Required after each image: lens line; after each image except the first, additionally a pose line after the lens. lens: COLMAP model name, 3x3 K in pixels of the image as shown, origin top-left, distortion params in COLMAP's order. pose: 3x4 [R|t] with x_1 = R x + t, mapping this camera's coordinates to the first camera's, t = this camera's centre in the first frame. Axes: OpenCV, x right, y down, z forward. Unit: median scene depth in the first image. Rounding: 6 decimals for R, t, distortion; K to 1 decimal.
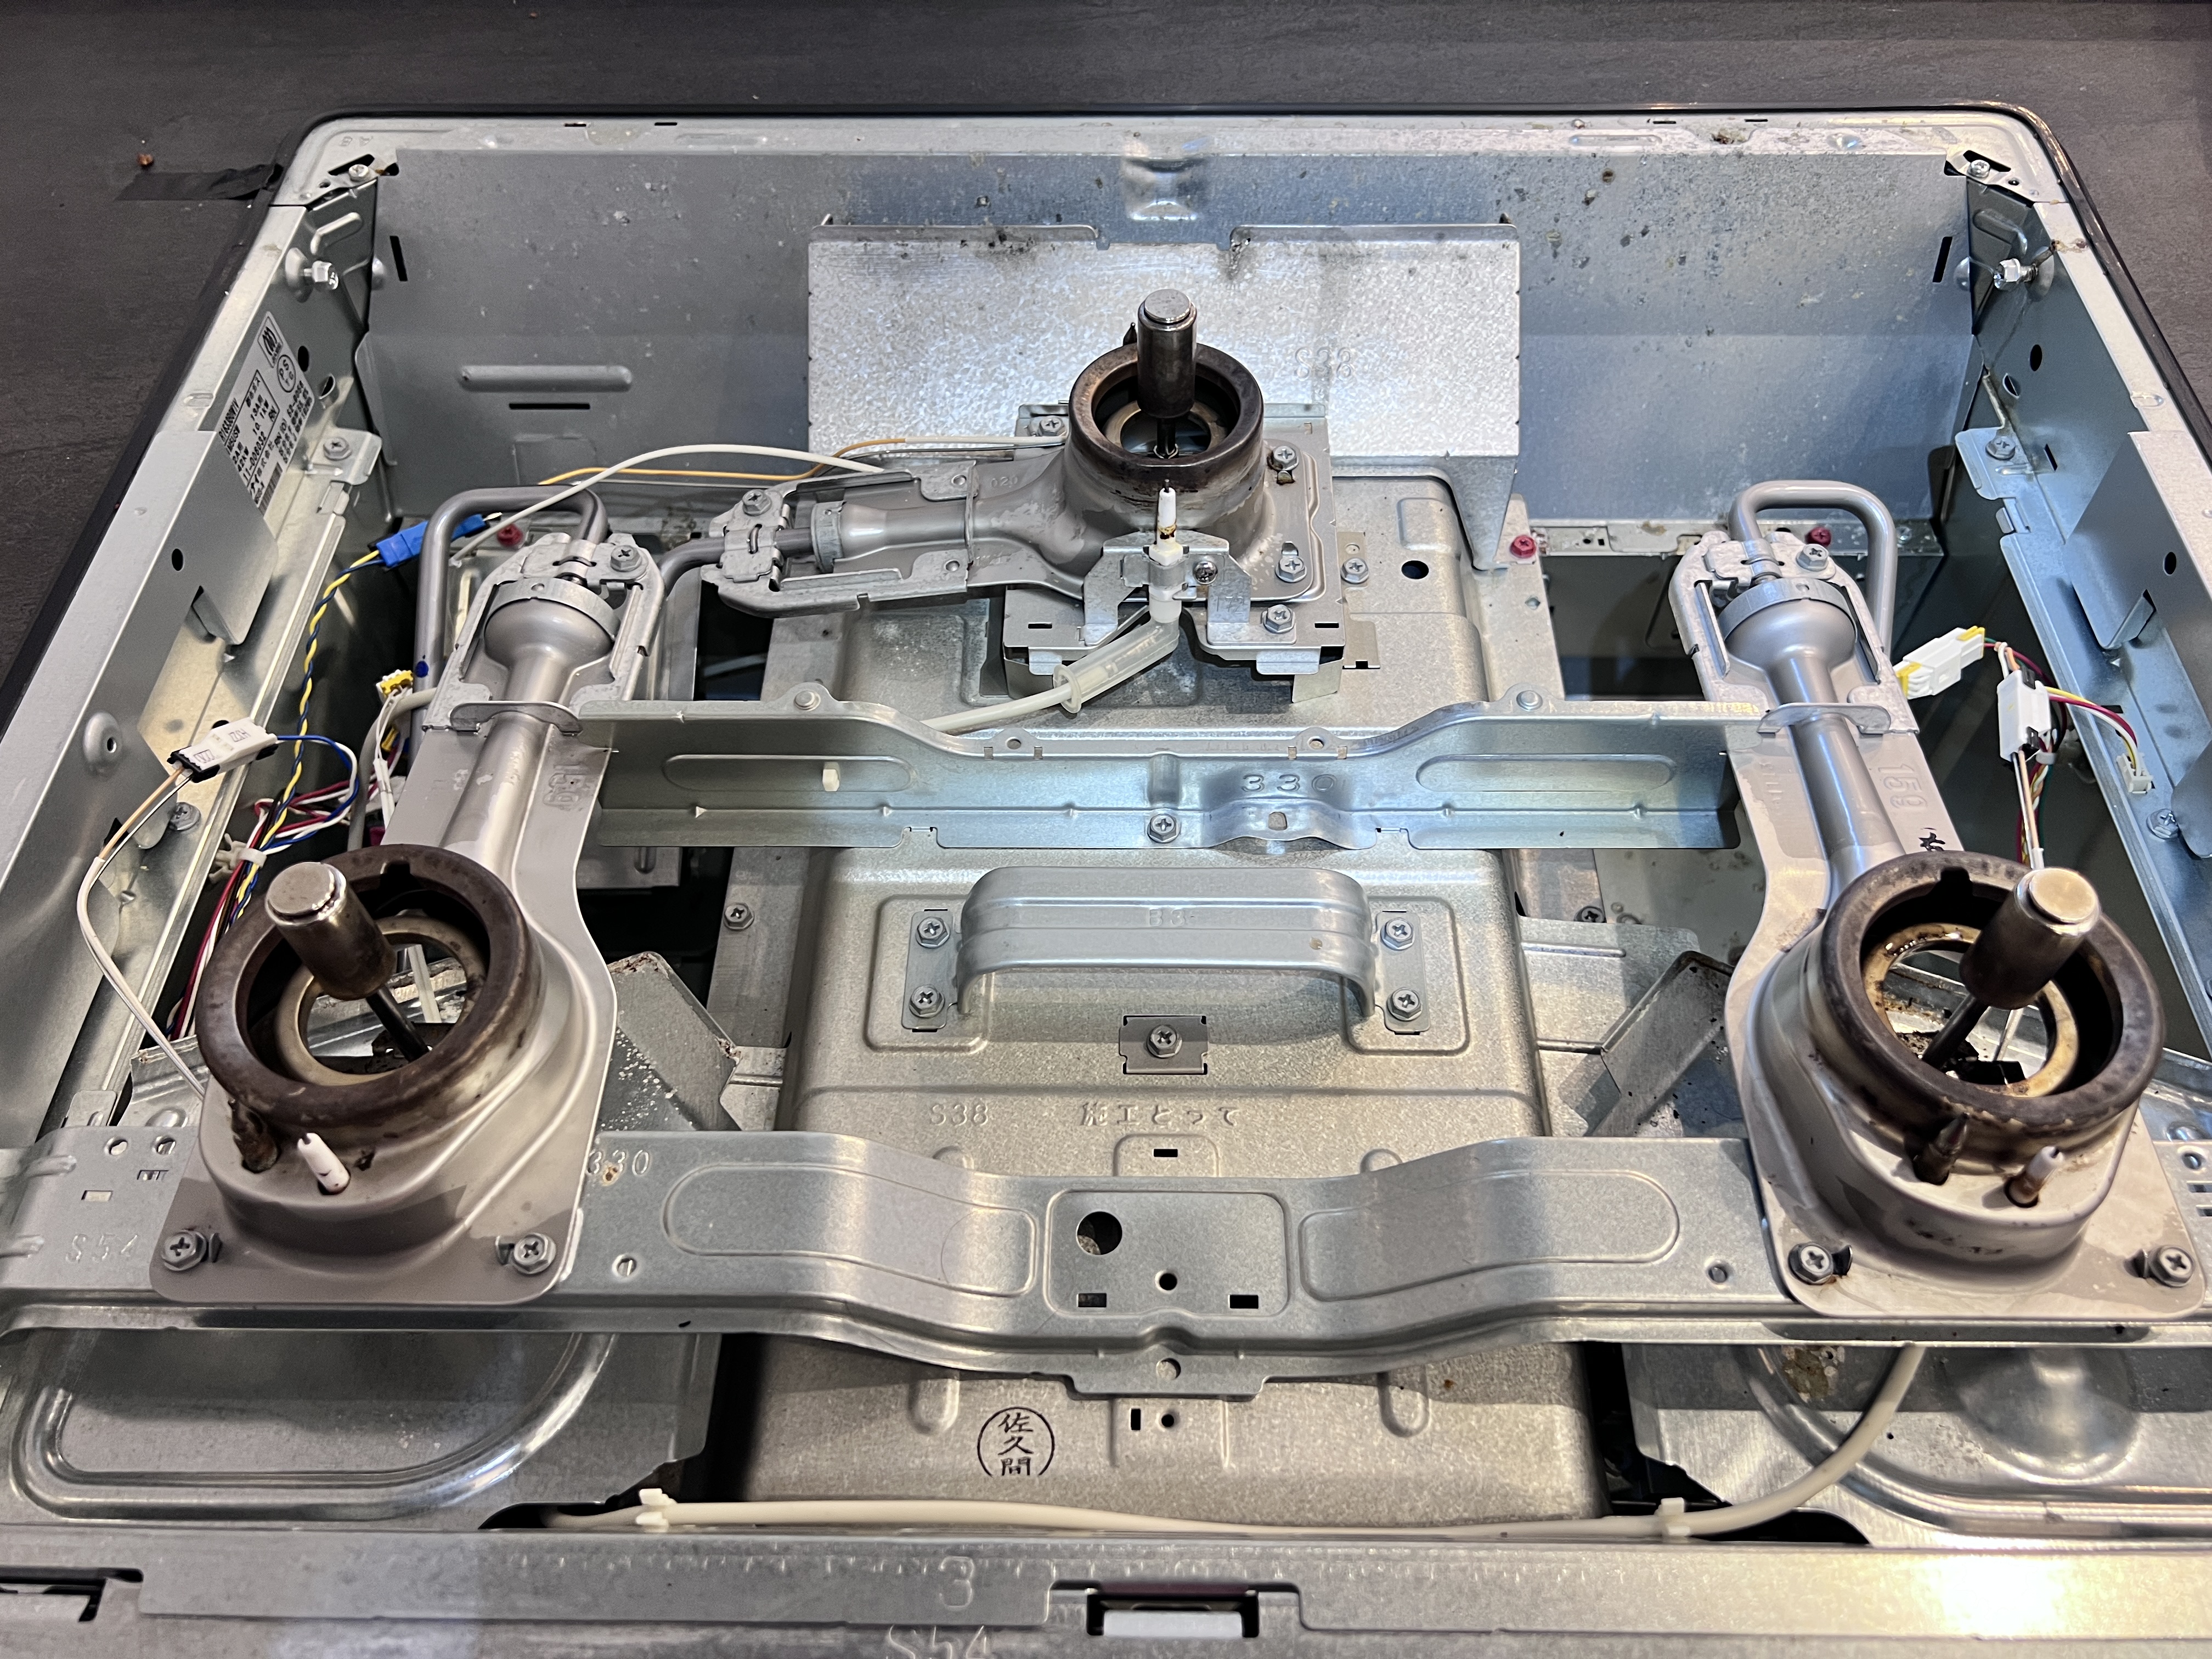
lens RADIAL K [[1696.4, 0, 1103.9], [0, 1696.4, 827.8], [0, 0, 1]] dist [0.003438, -0.035213]
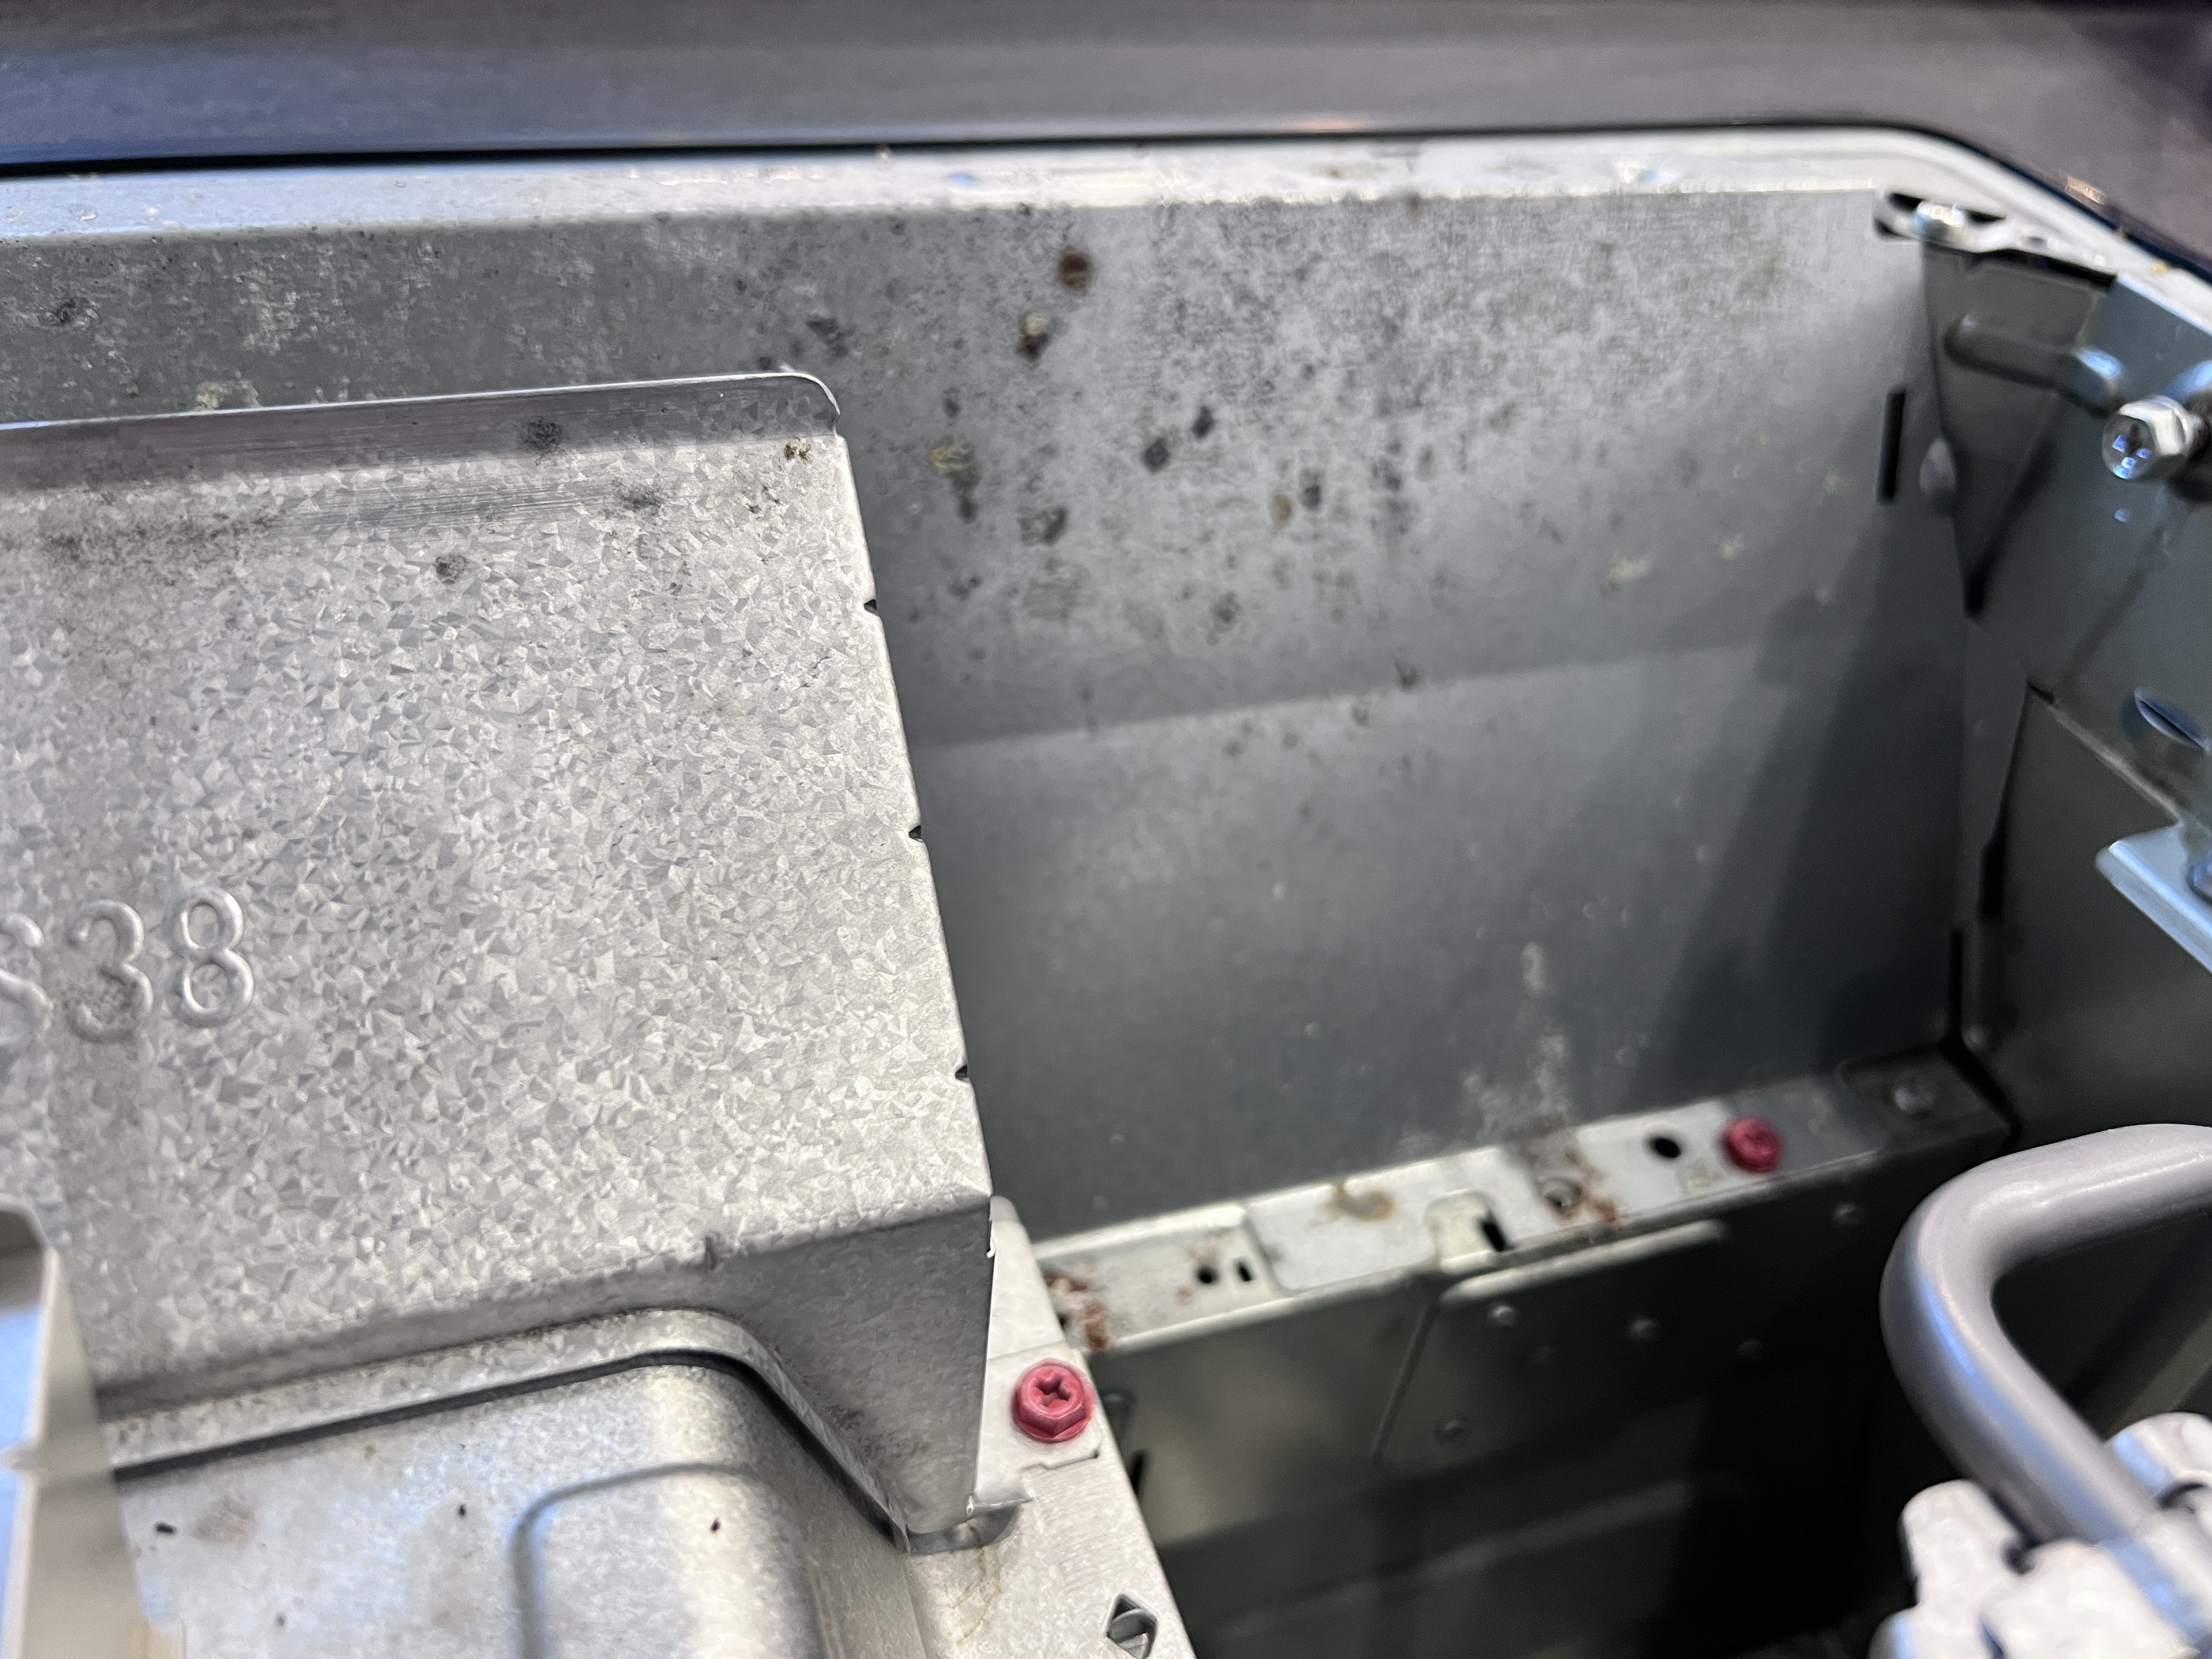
lens RADIAL K [[1696.4, 0, 1101.7], [0, 1696.4, 827.6], [0, 0, 1]] dist [0.003438, -0.035213]
pose [[0.935413, -0.135448, 0.326584, 0.208146], [0.209320, 0.956585, -0.202804, -0.245741], [-0.284936, 0.258066, 0.923154, 0.839735]]
